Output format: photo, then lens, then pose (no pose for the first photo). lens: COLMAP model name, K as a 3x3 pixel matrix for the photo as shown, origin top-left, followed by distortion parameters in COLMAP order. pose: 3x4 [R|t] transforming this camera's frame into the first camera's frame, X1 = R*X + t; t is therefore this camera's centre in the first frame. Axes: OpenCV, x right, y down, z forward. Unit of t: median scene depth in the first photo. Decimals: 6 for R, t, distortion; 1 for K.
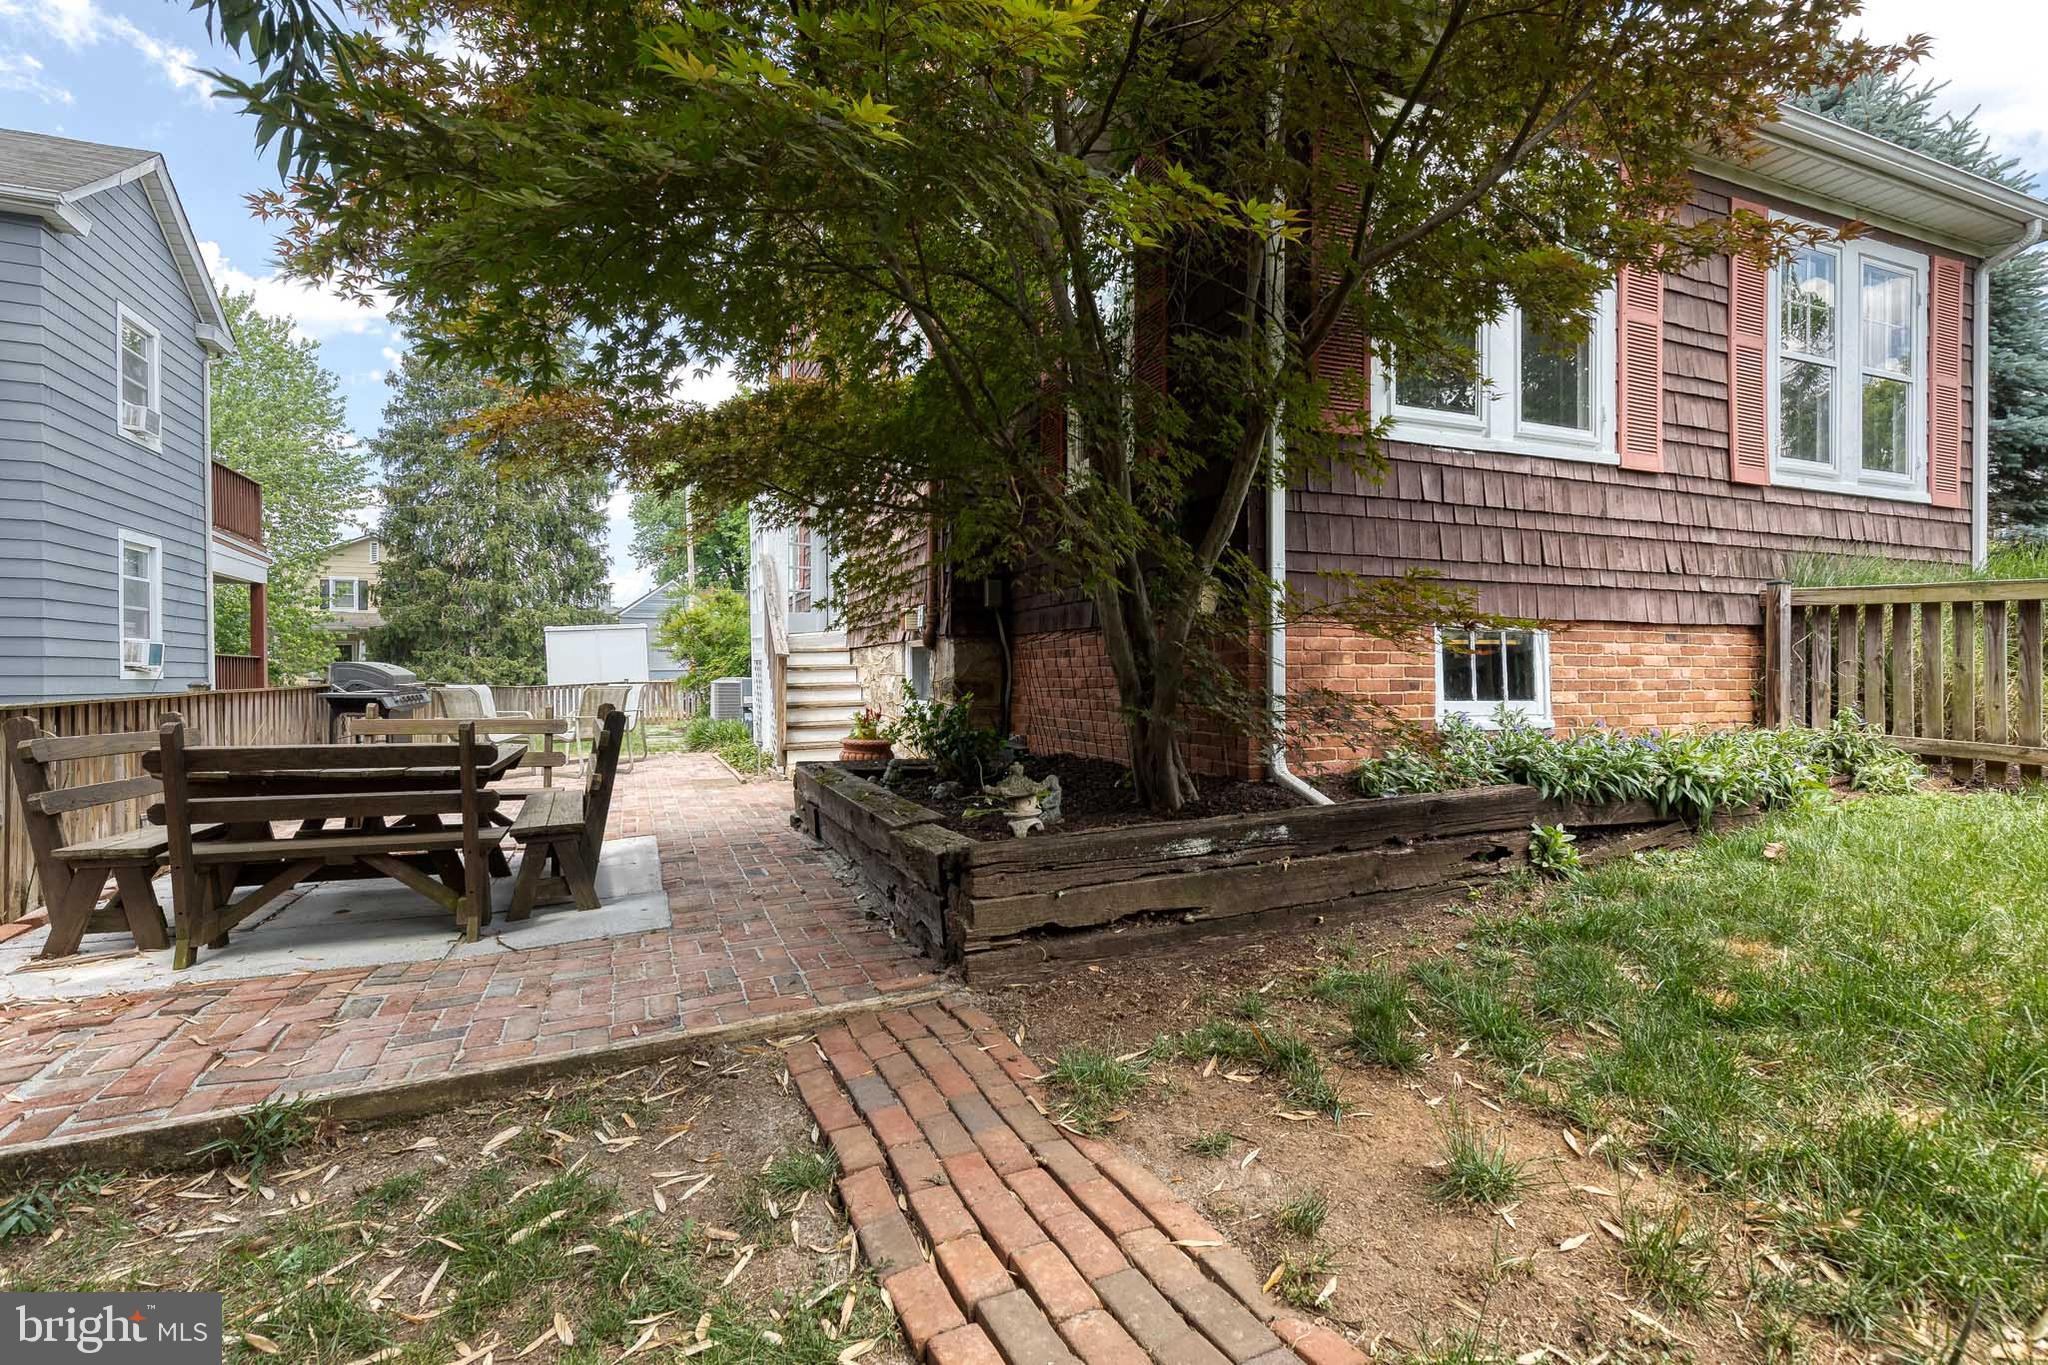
lens RADIAL K [[920.4, 0, 1019.8], [0, 920.4, 676.9], [0, 0, 1]] dist [0.009099, -0.001132]
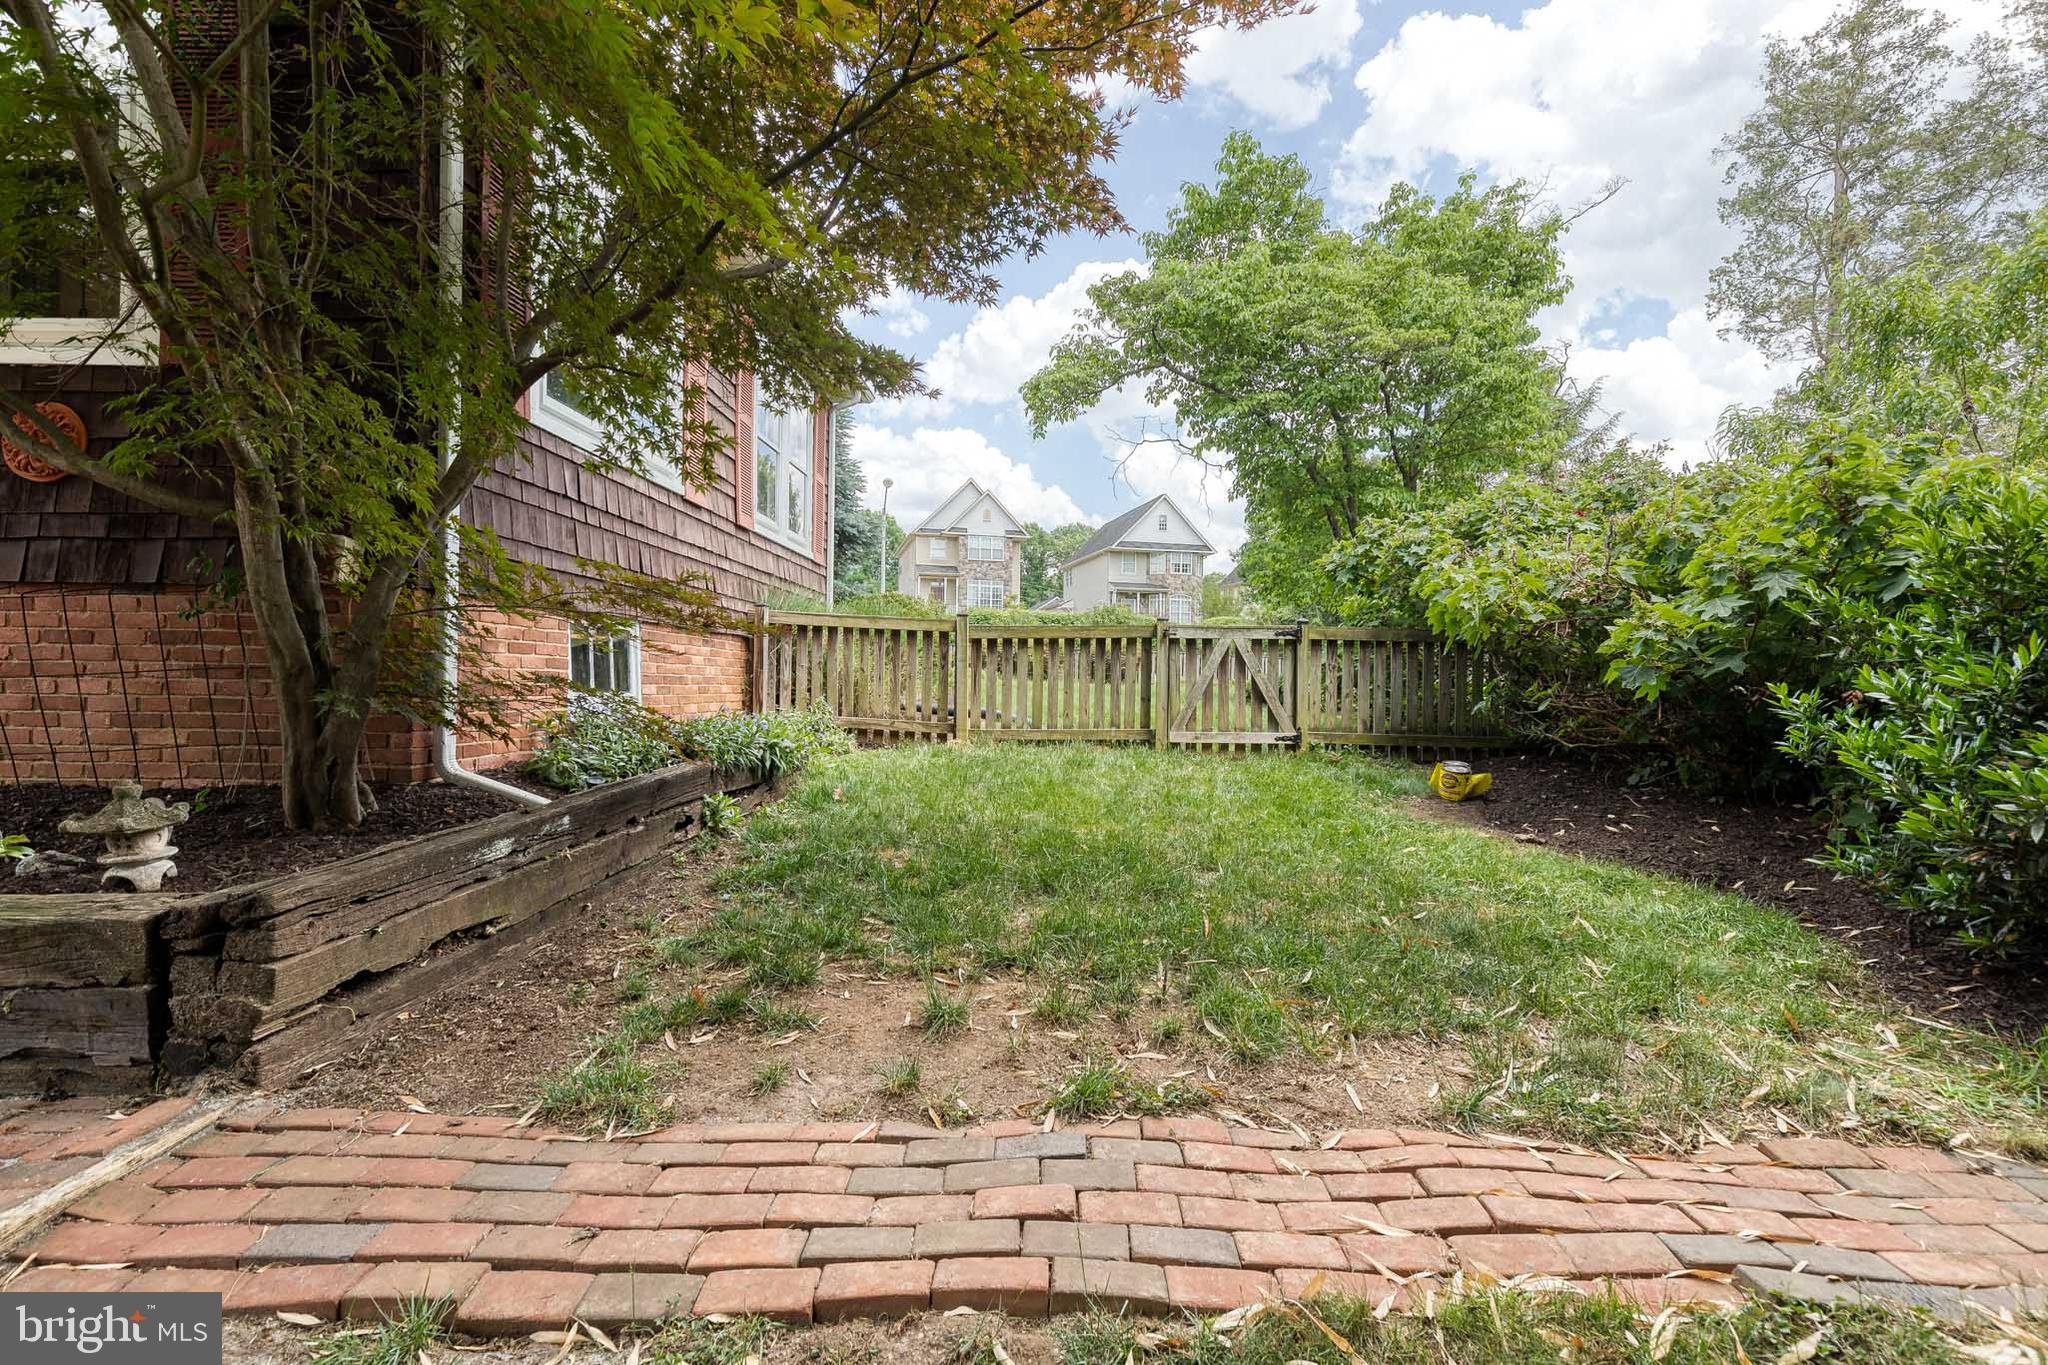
lens RADIAL K [[920.4, 0, 1016.9], [0, 920.4, 682.4], [0, 0, 1]] dist [0.009099, -0.001132]
pose [[0.430379, 0.008774, 0.902606, -0.386286], [-0.010998, 0.999929, -0.004476, 0.020810], [-0.902581, -0.008001, 0.430445, 0.157156]]
